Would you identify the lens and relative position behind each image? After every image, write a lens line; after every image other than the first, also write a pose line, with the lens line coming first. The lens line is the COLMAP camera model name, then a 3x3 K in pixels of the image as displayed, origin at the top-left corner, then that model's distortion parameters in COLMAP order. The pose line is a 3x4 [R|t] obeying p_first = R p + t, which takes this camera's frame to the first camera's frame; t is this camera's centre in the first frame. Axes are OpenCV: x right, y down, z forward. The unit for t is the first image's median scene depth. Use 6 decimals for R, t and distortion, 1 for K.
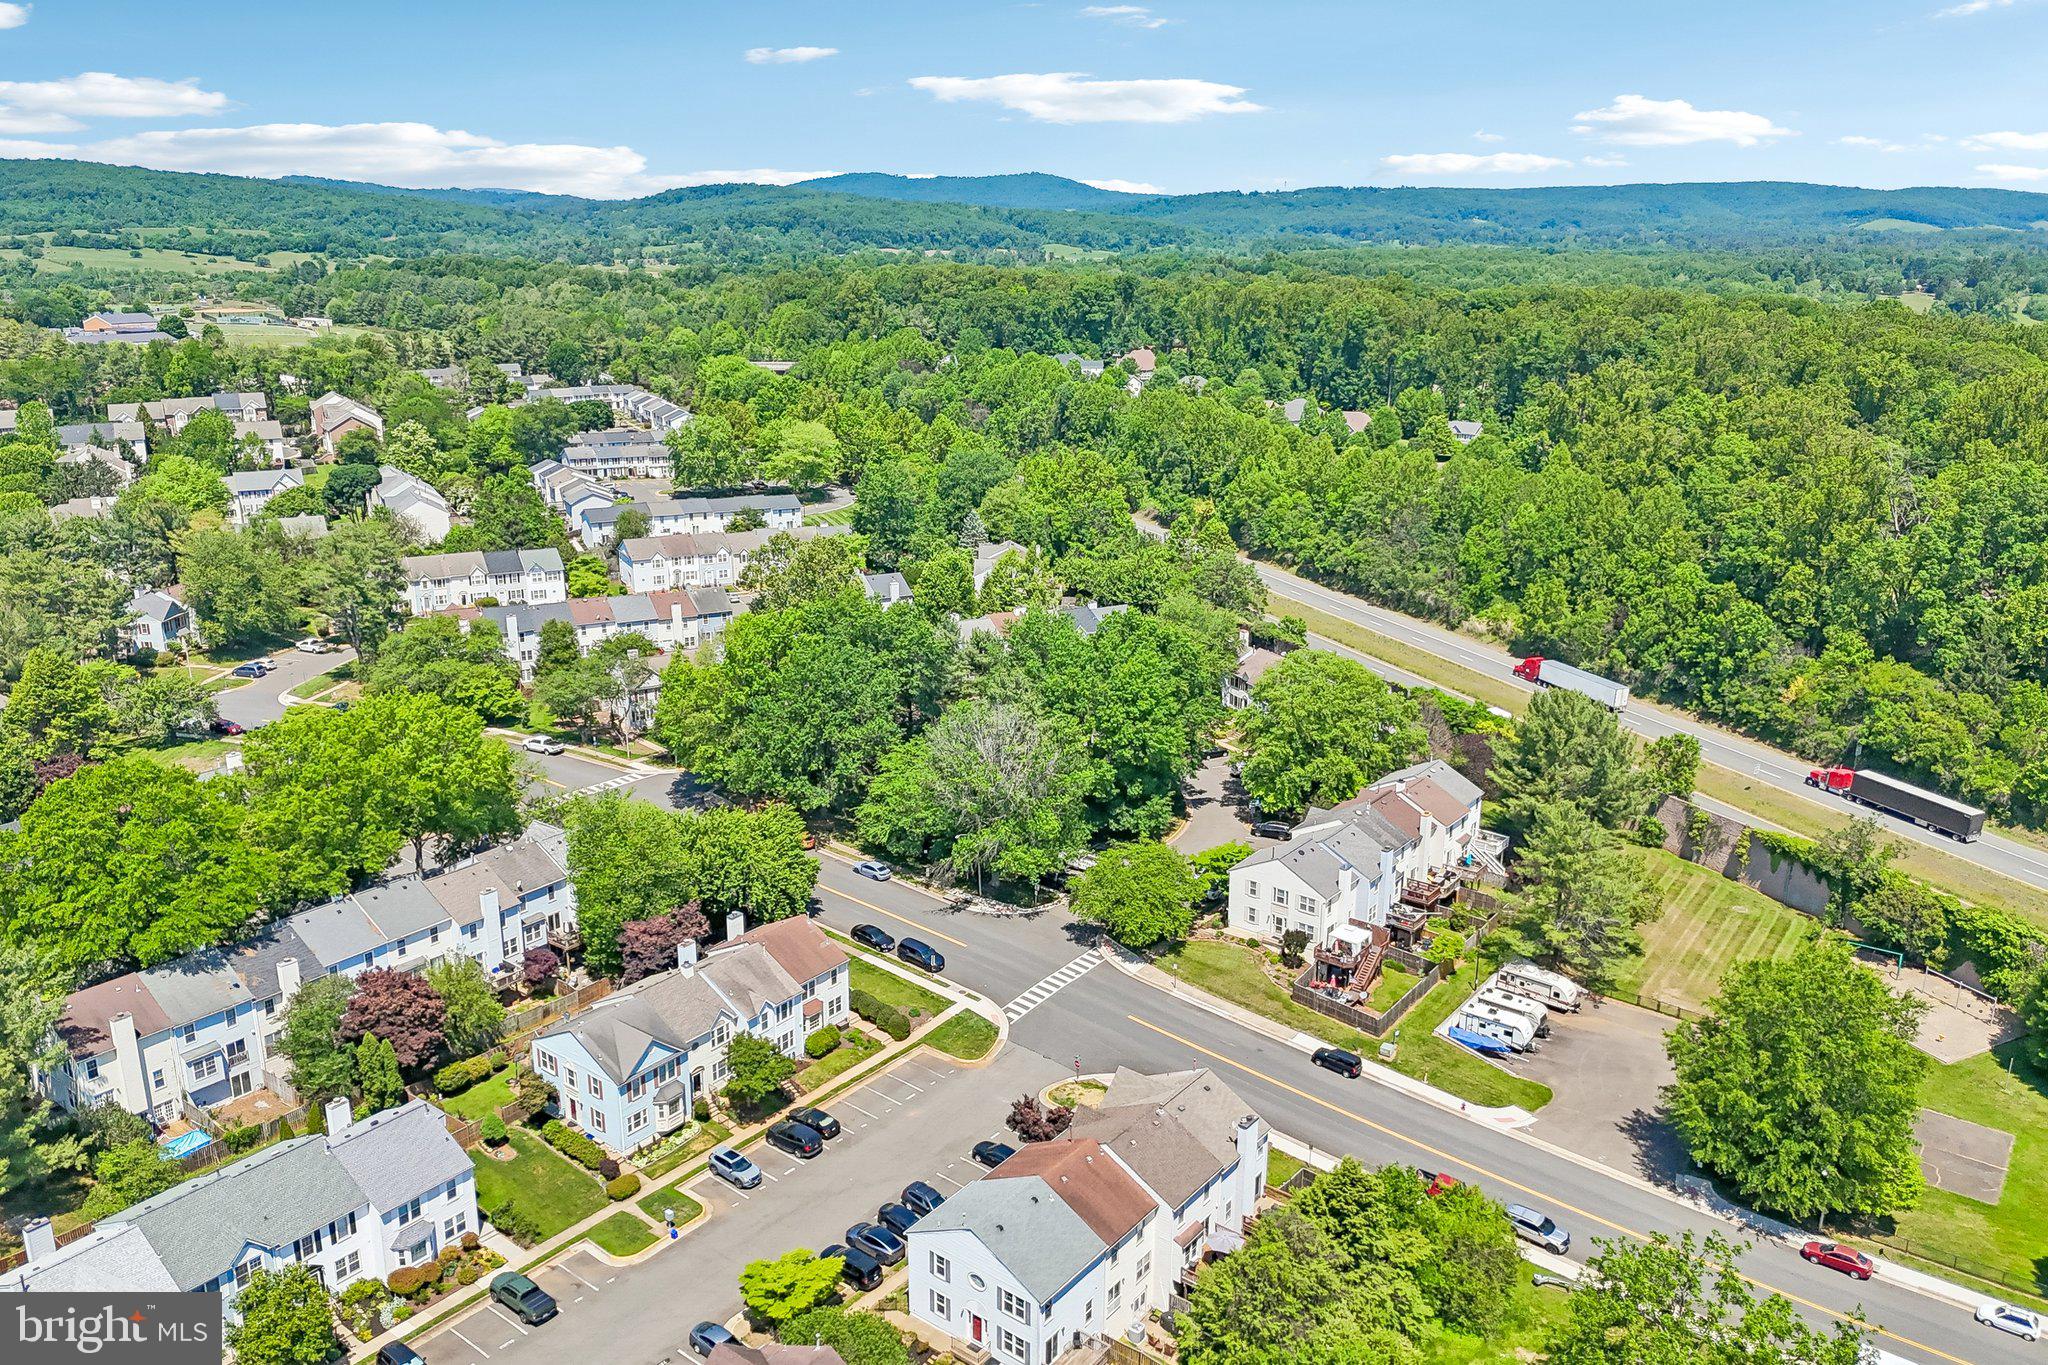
lens RADIAL K [[1535.4, 0, 1026.1], [0, 1535.4, 688.4], [0, 0, 1]] dist [0.086997, -0.095547]
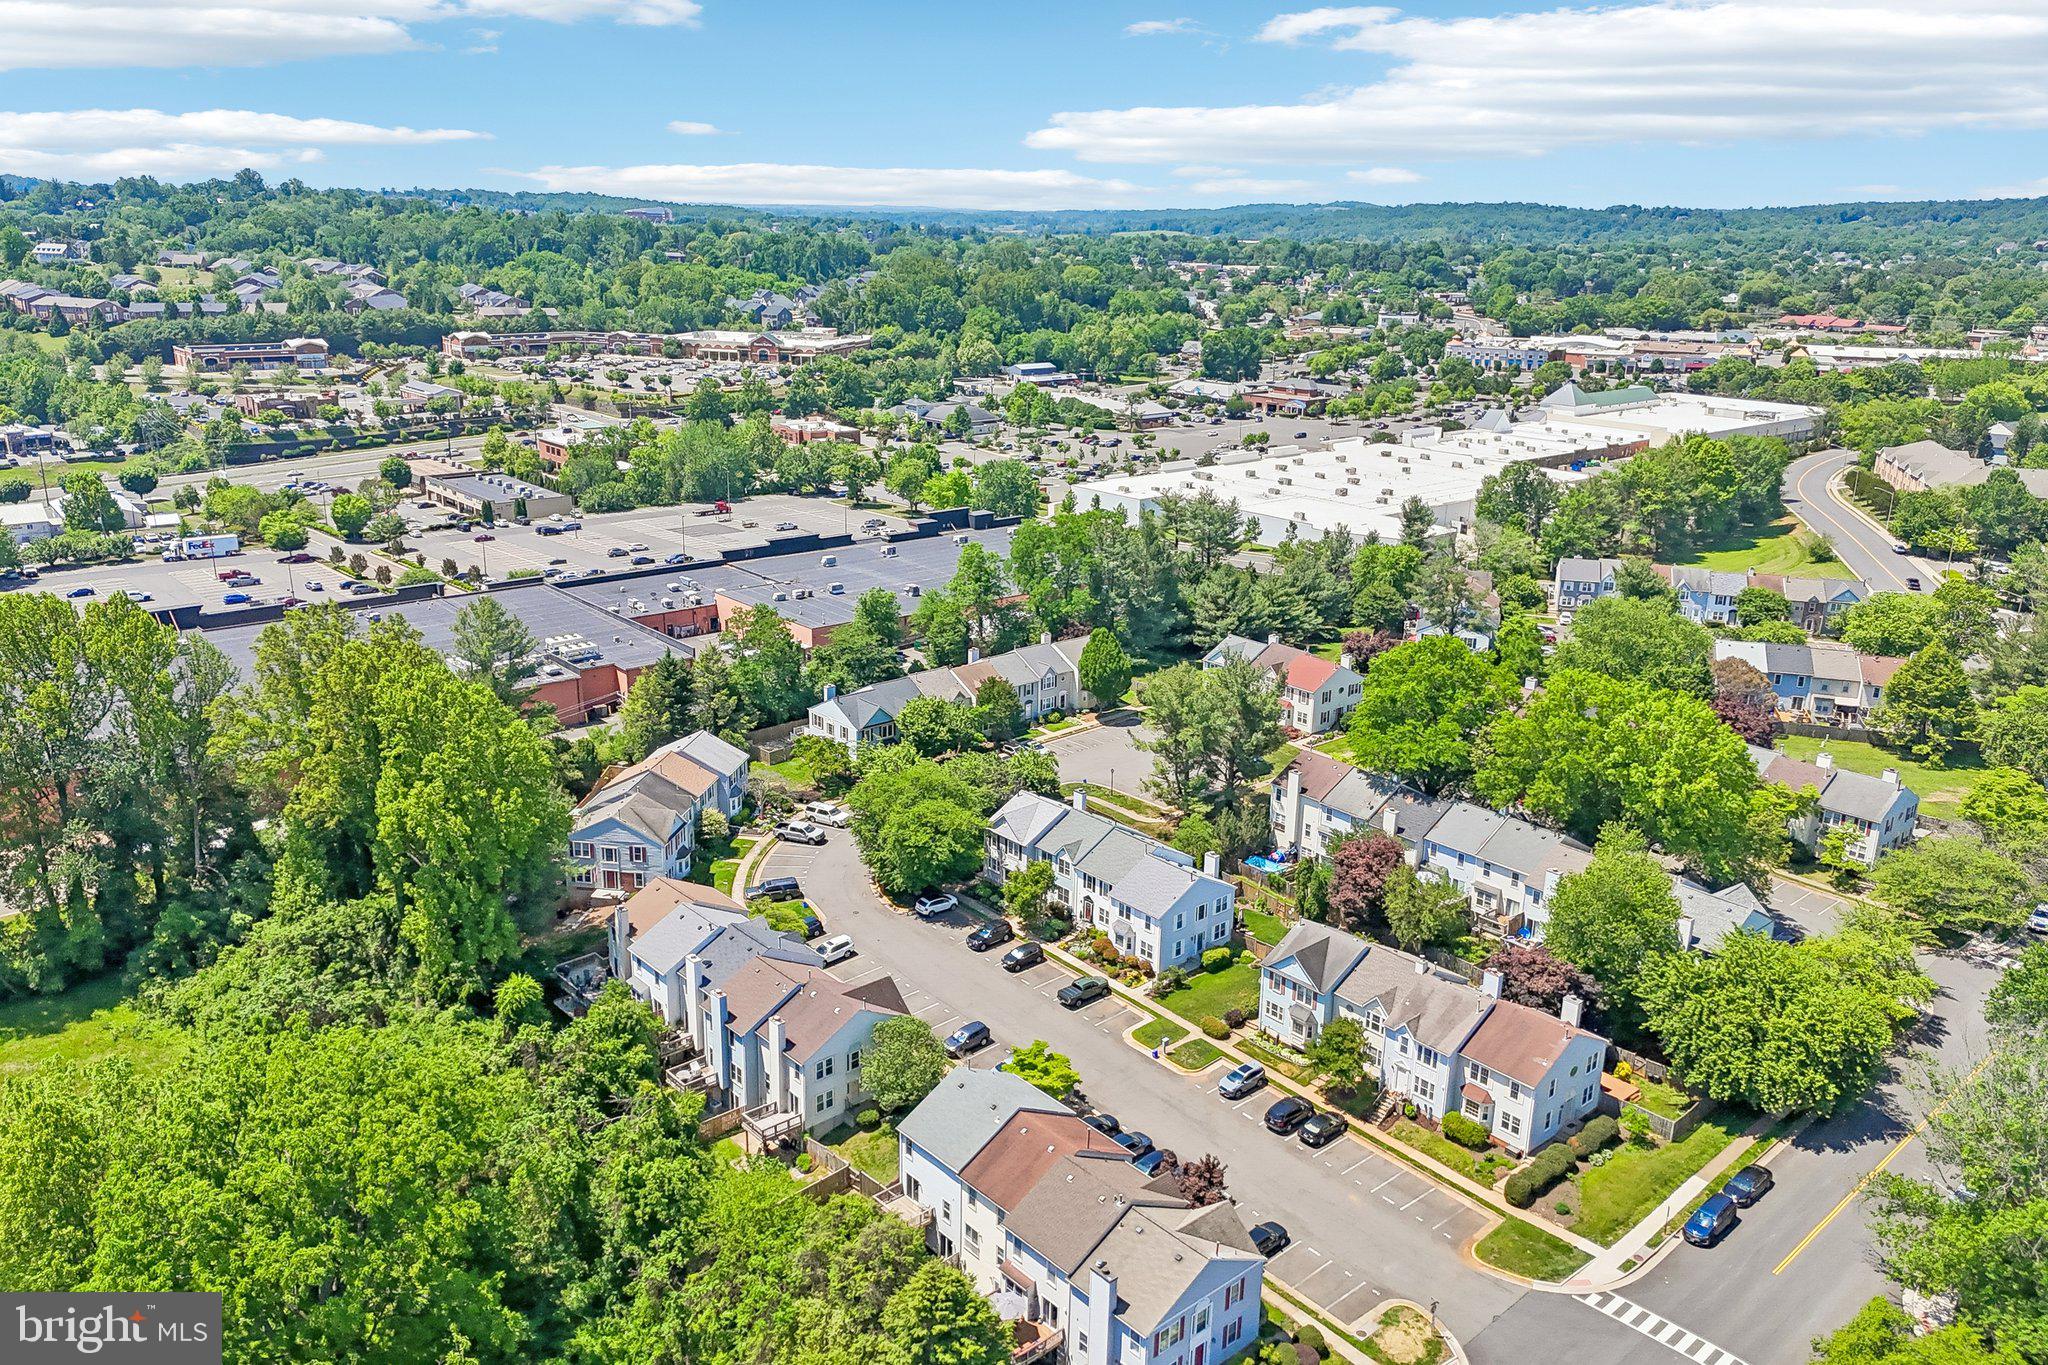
lens RADIAL K [[1549.0, 0, 1021.9], [0, 1549.0, 682.5], [0, 0, 1]] dist [0.069780, -0.059354]
pose [[-0.181714, 0.282670, -0.941848, 0.622078], [-0.308698, 0.892978, 0.327561, -0.200068], [0.933641, 0.350269, -0.075007, 0.646315]]
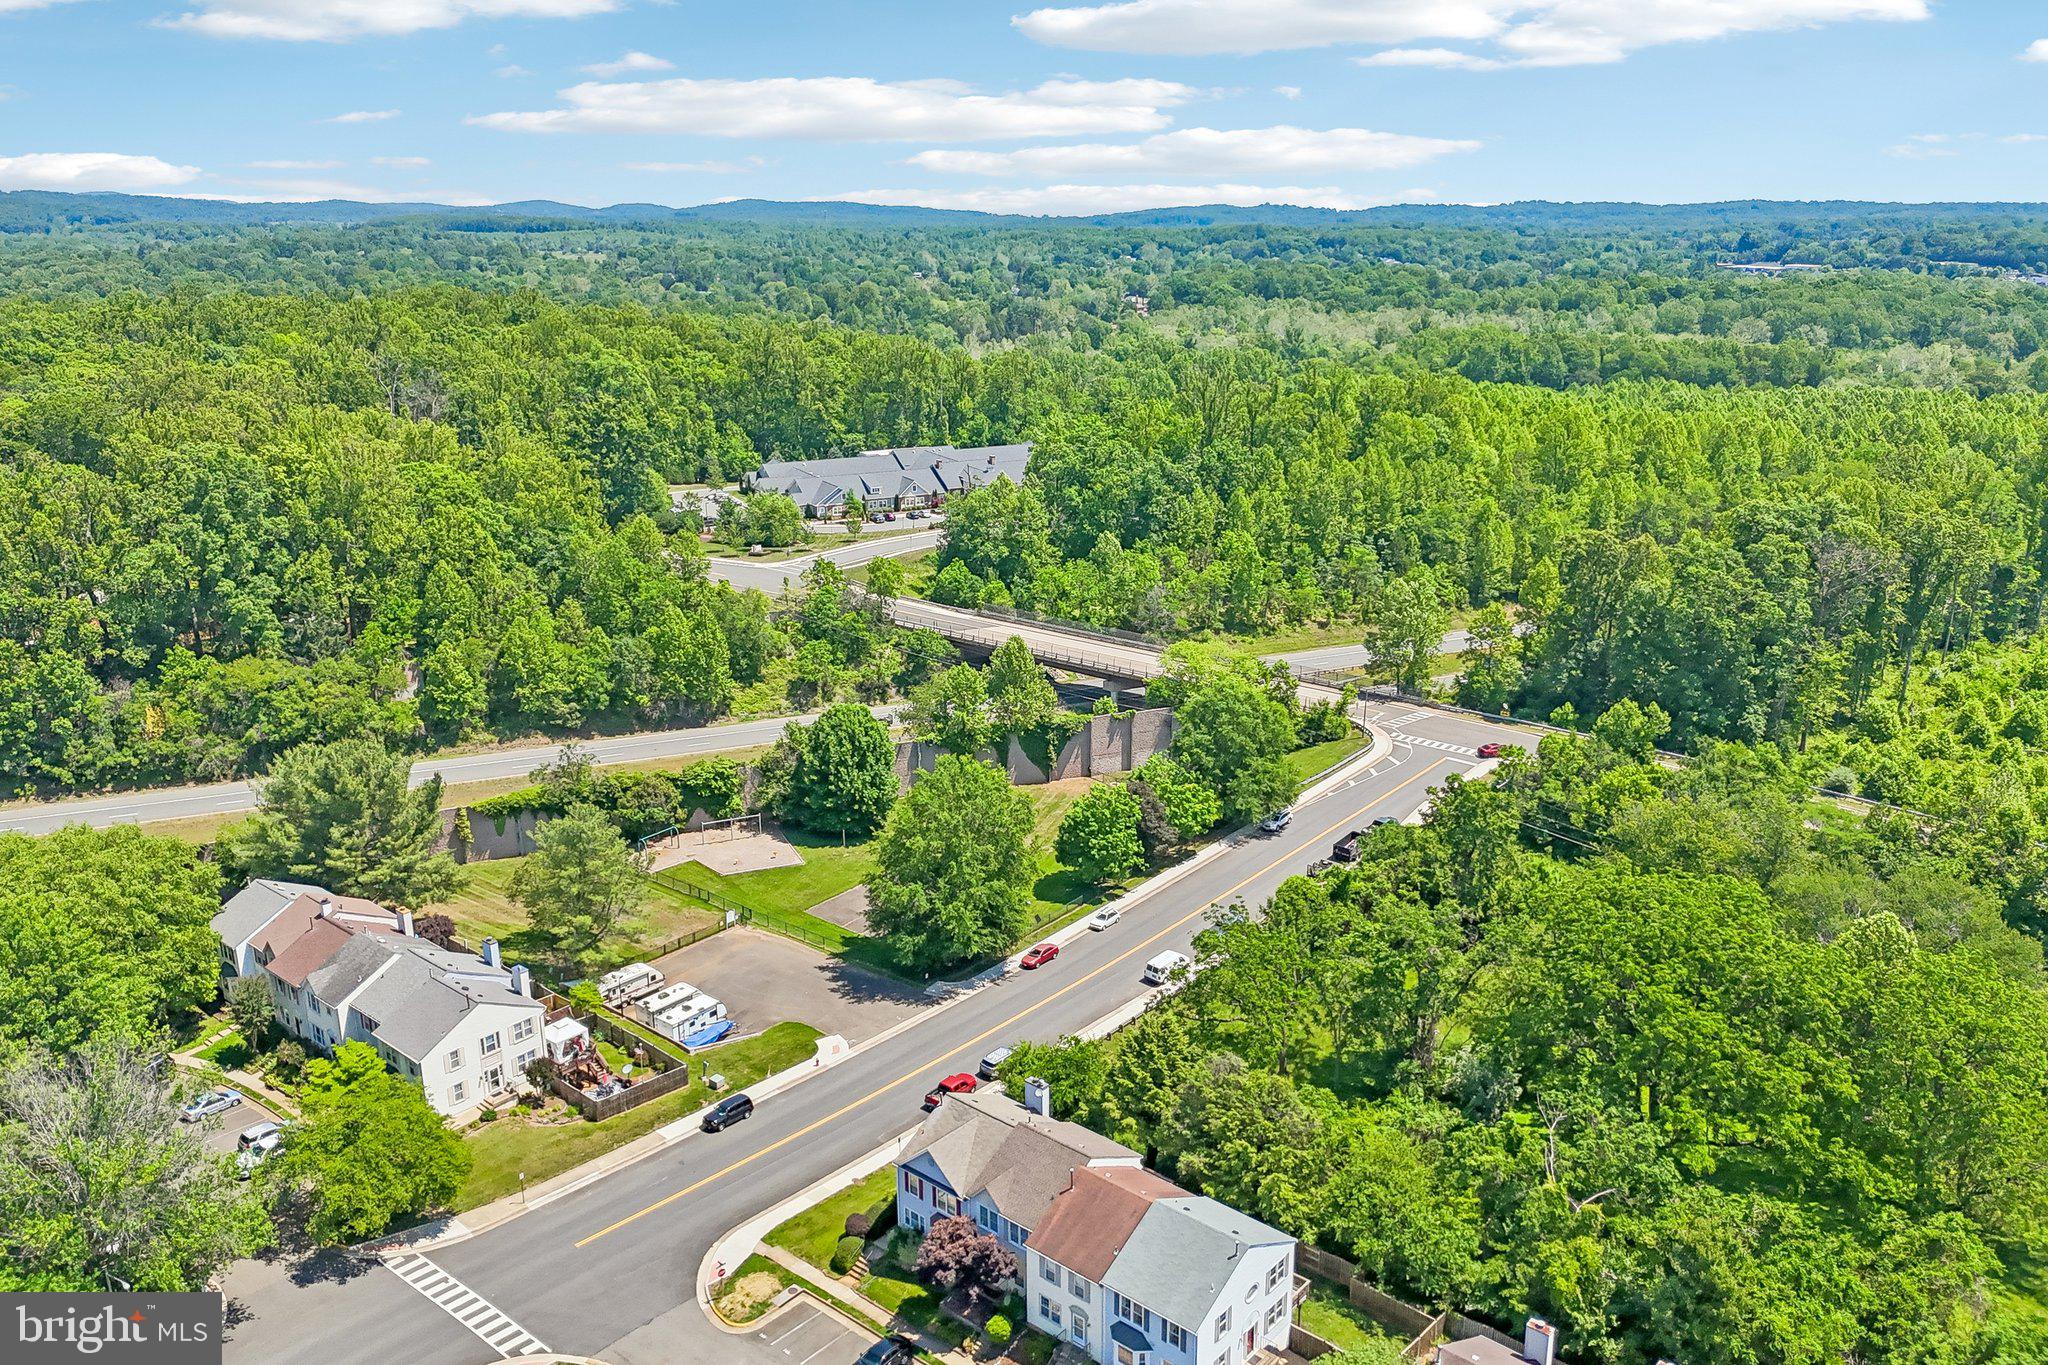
lens RADIAL K [[1566.9, 0, 1023.7], [0, 1566.9, 689.9], [0, 0, 1]] dist [0.084286, -0.090981]
pose [[0.049977, -0.296187, 0.953822, -0.549701], [0.300316, 0.915275, 0.268482, -0.170211], [-0.952530, 0.273030, 0.134693, 0.568157]]
